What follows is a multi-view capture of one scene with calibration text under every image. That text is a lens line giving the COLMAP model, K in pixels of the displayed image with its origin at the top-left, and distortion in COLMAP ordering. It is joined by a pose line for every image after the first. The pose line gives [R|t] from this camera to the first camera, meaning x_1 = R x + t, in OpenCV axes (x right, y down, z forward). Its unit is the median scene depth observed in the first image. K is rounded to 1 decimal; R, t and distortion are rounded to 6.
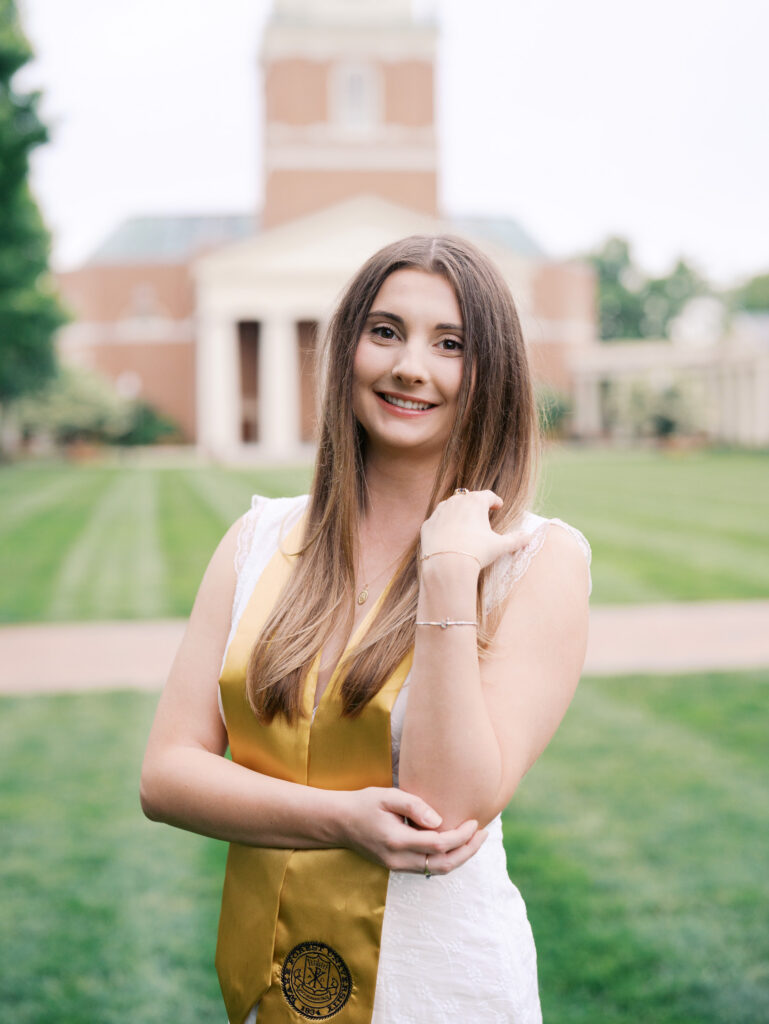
lens RADIAL K [[1526.5, 0, 439.9], [0, 1526.5, 512.1], [0, 0, 1]] dist [-0.019894, 0.048497]
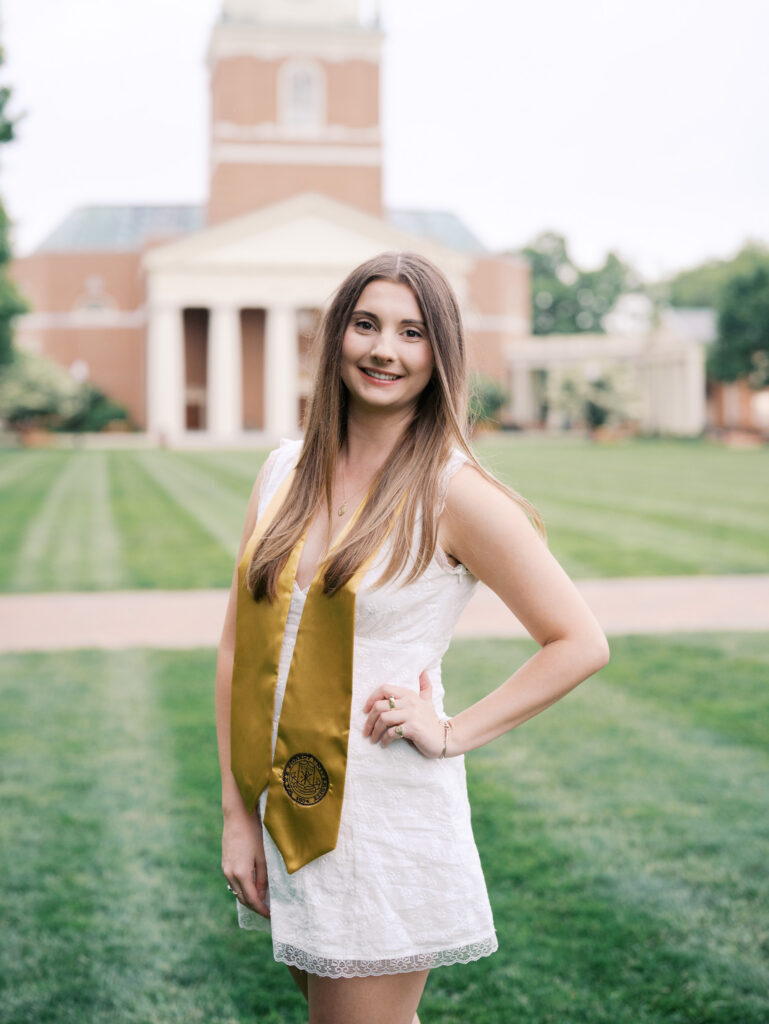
lens RADIAL K [[1520.4, 0, 384.5], [0, 1520.4, 512.0], [0, 0, 1]] dist [-0.097829, 0.040947]
pose [[0.999923, 0.010753, 0.006163, -0.008353], [-0.010795, 0.999918, 0.006936, 0.014327], [-0.006088, -0.007002, 0.999957, -0.128725]]
